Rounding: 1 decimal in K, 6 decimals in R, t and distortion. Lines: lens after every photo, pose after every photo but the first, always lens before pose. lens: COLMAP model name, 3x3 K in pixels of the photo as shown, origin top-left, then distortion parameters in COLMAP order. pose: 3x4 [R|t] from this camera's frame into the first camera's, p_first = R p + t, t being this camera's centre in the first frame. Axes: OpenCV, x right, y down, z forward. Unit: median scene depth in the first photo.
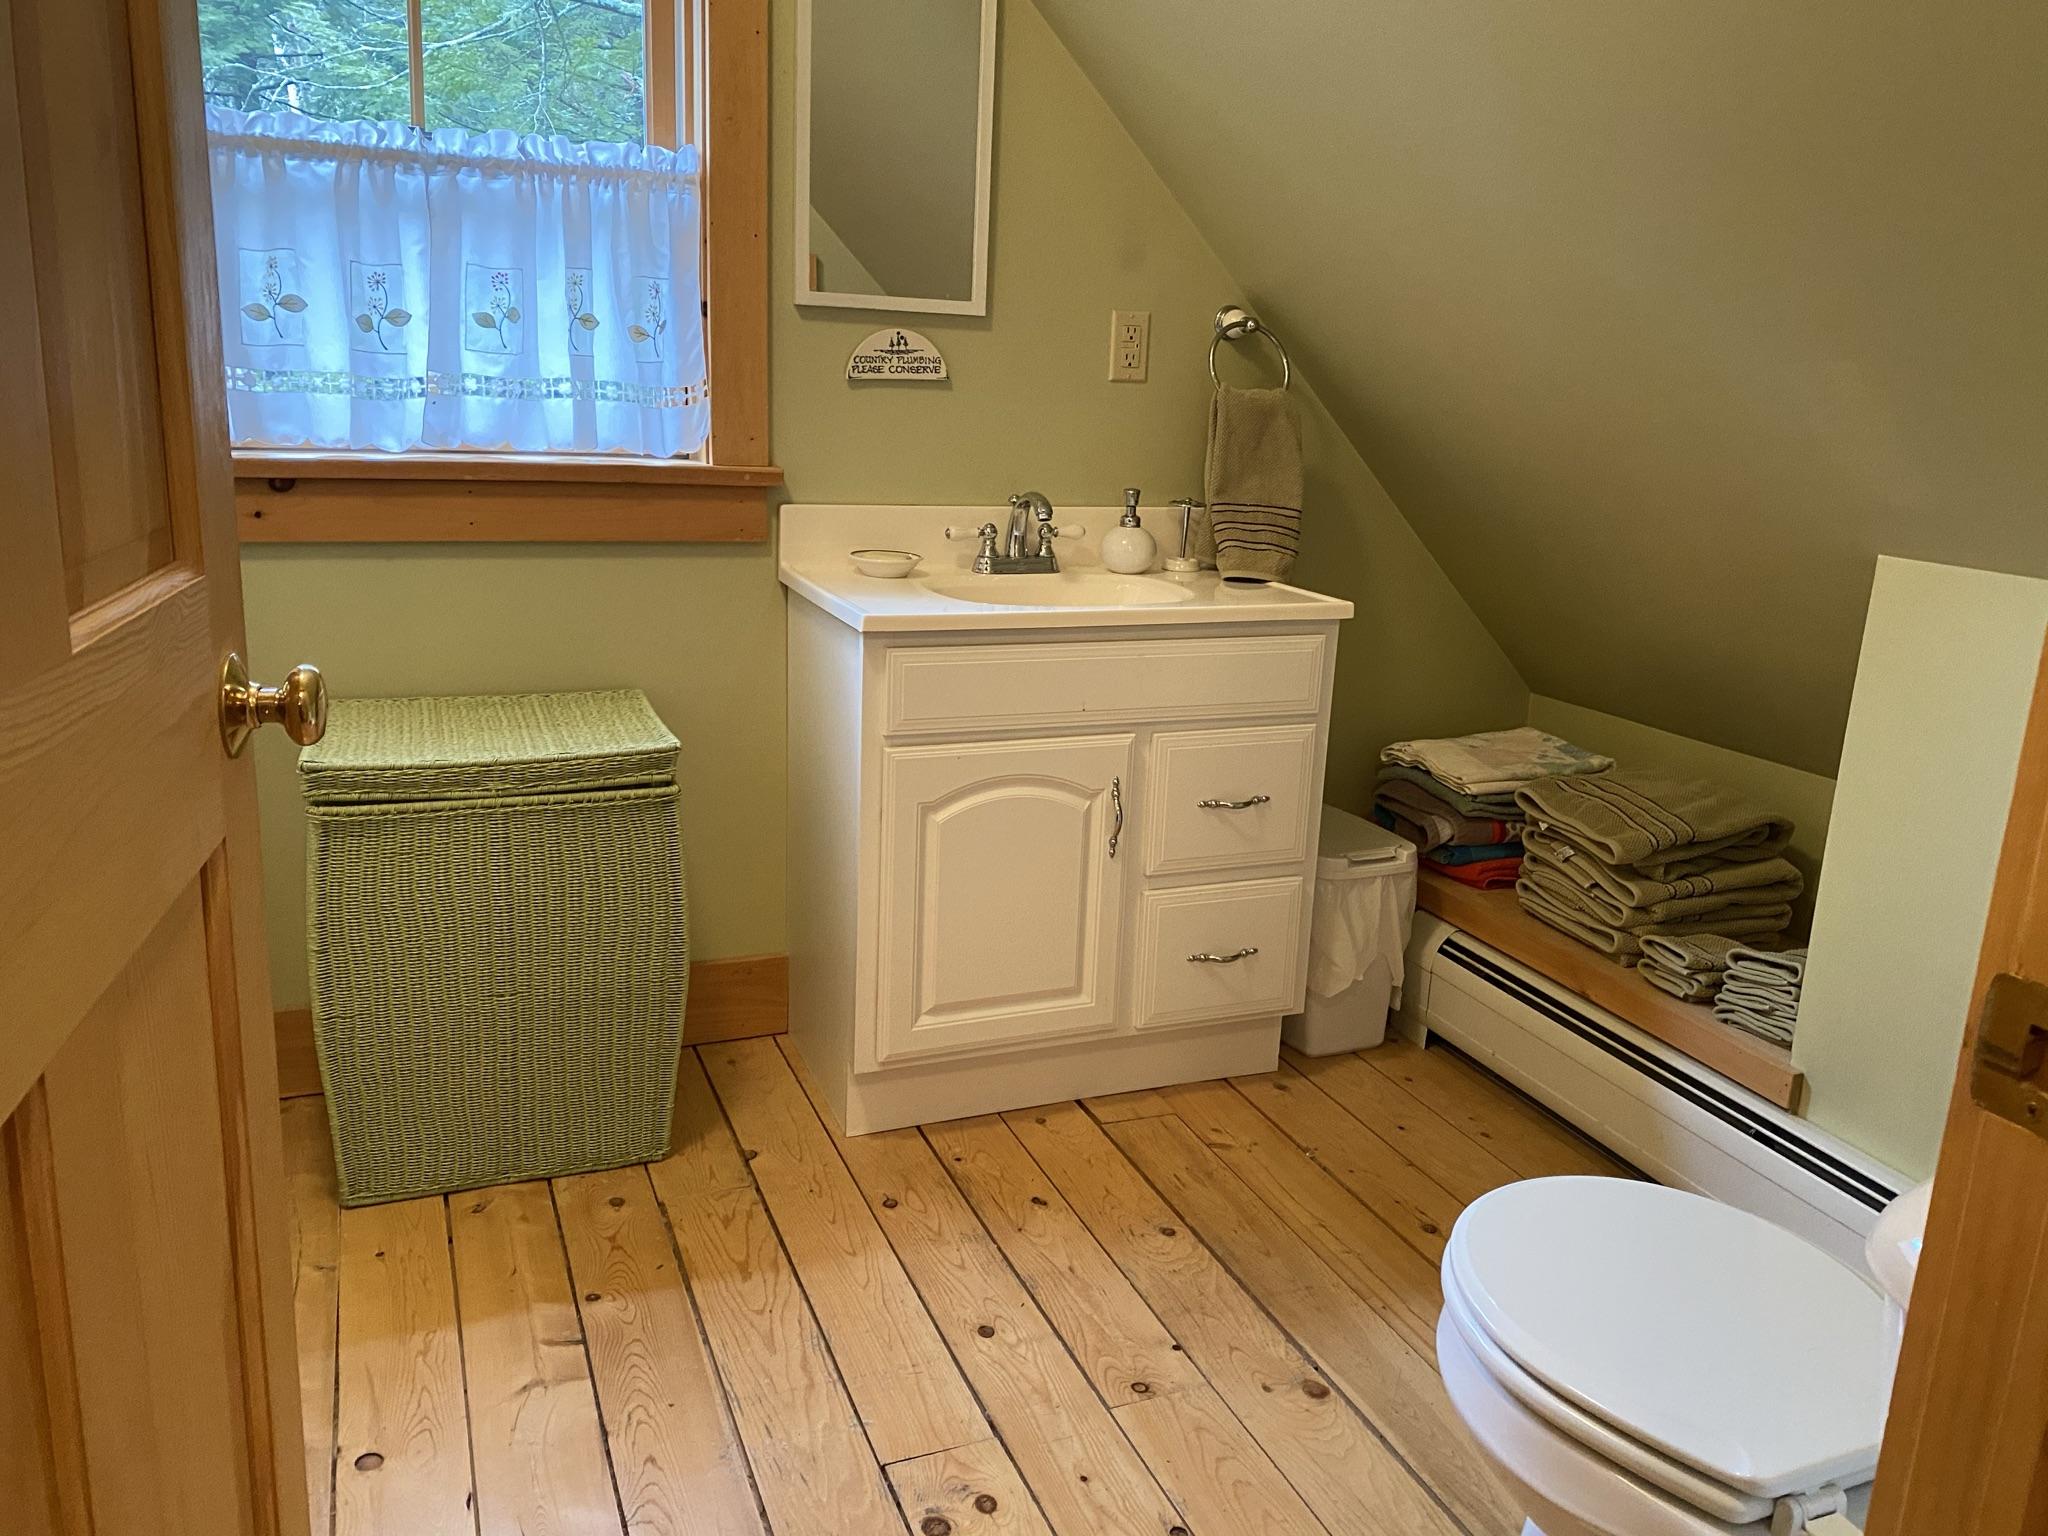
lens RADIAL K [[1609.0, 0, 1024.9], [0, 1609.0, 760.9], [0, 0, 1]] dist [-0.000298, -0.000322]
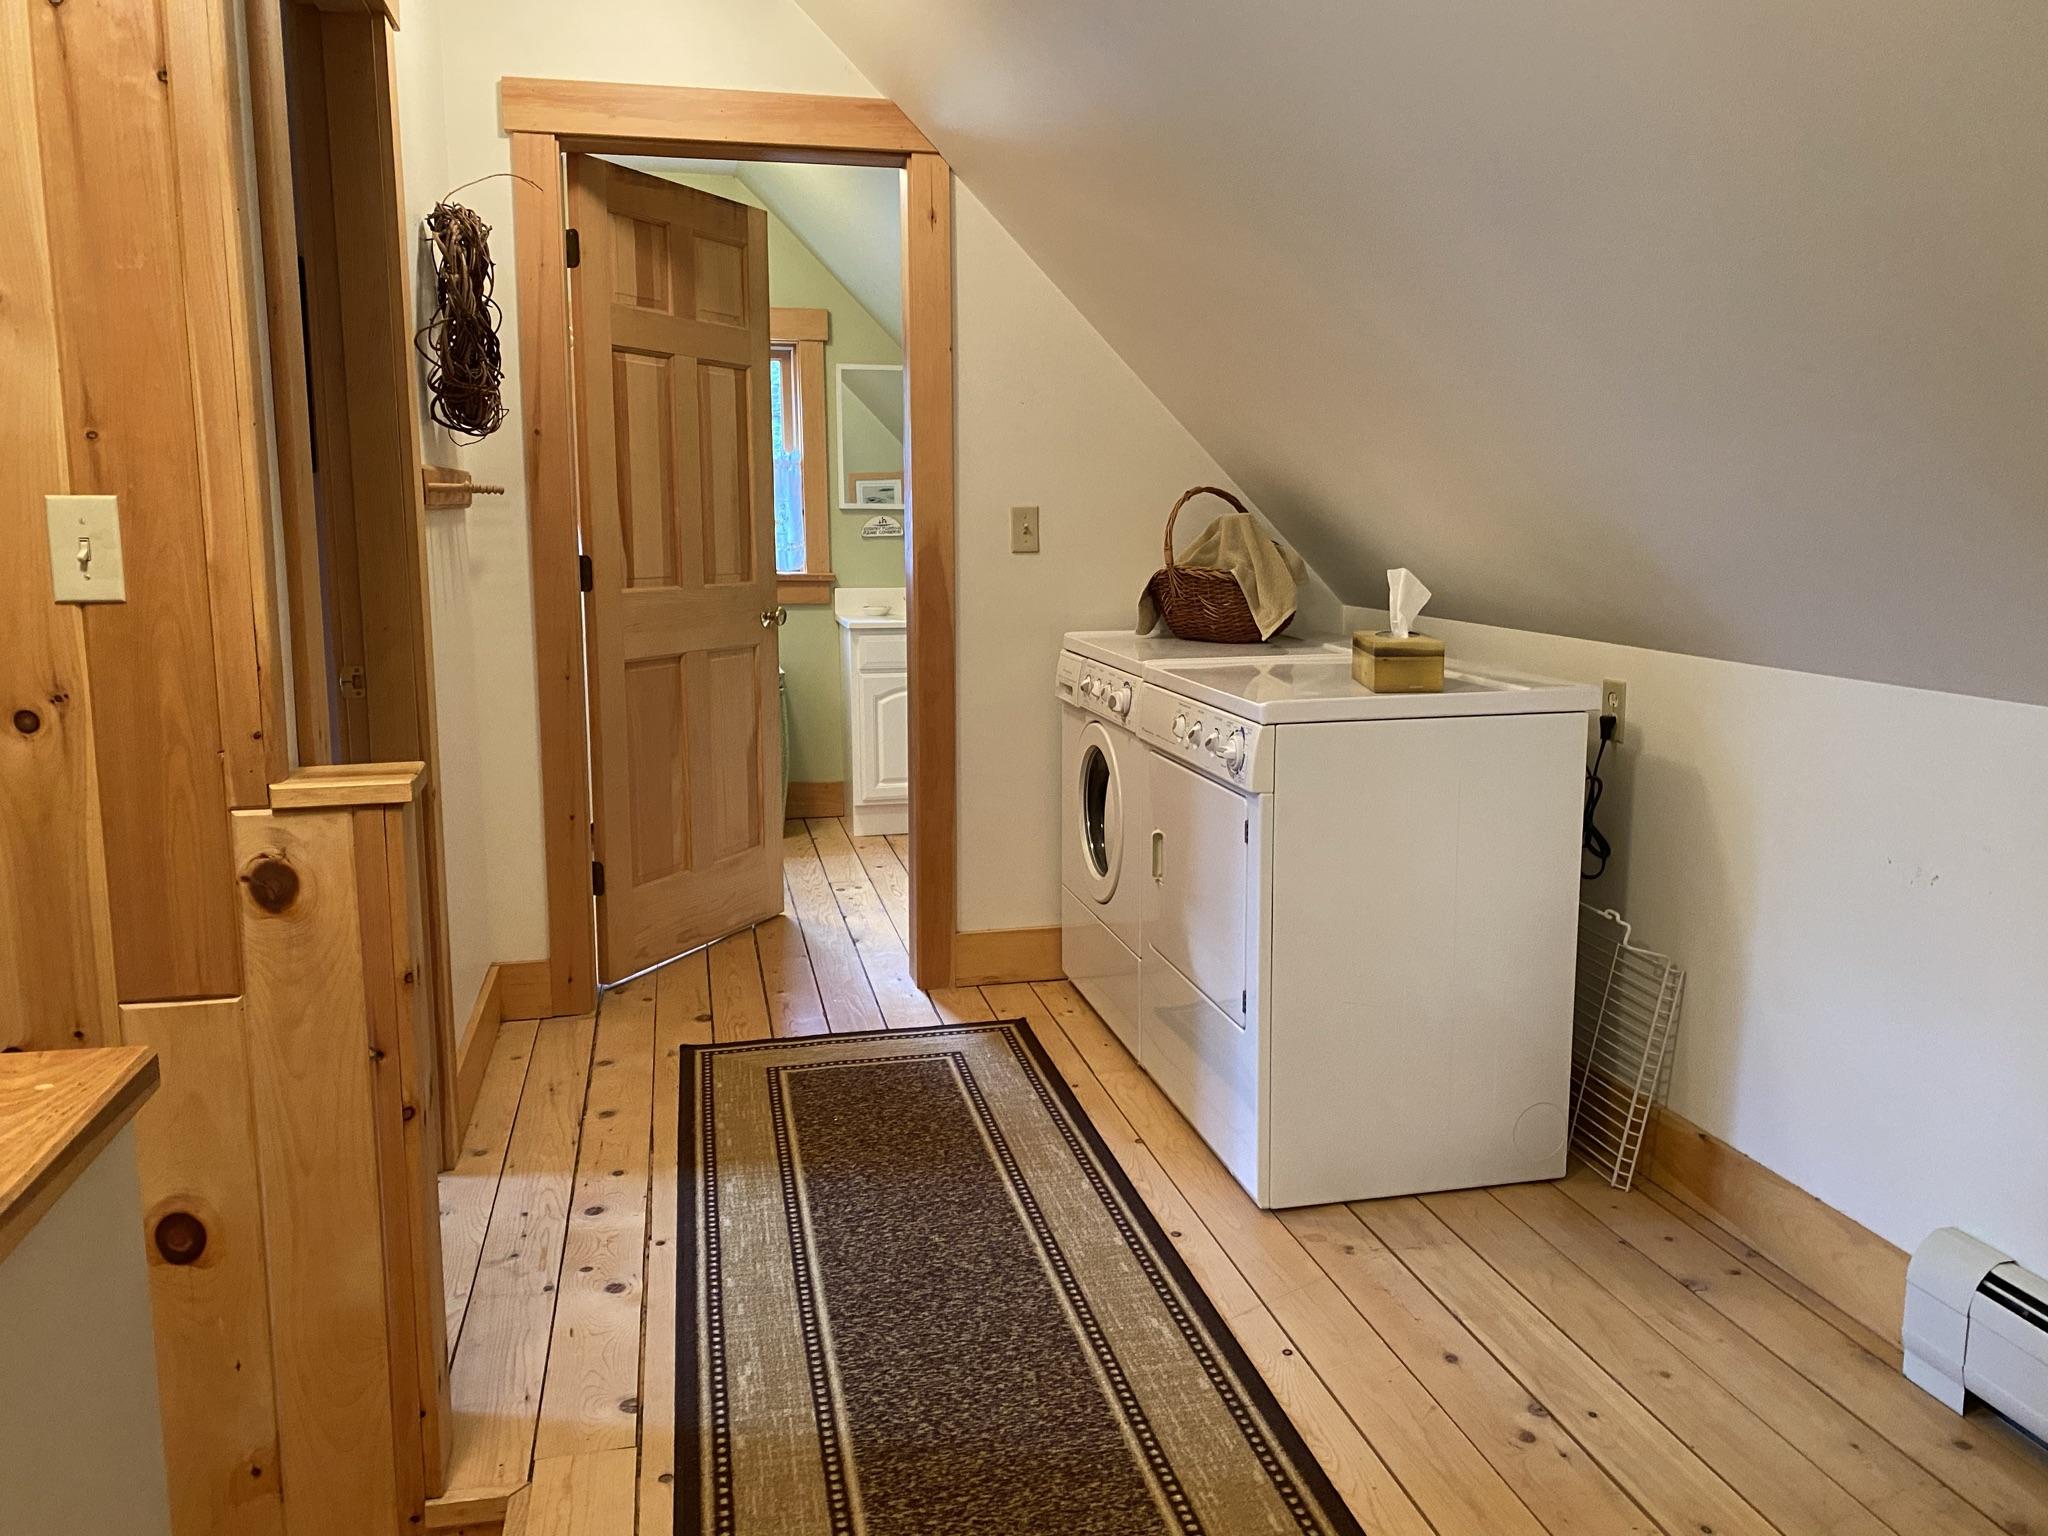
lens RADIAL K [[1609.0, 0, 1025.9], [0, 1609.0, 768.3], [0, 0, 1]] dist [-0.000298, -0.000322]
pose [[0.984994, -0.017676, -0.171683, 0.562715], [0.003116, 0.996401, -0.084711, 0.329917], [0.172562, 0.082905, 0.981503, -1.365381]]
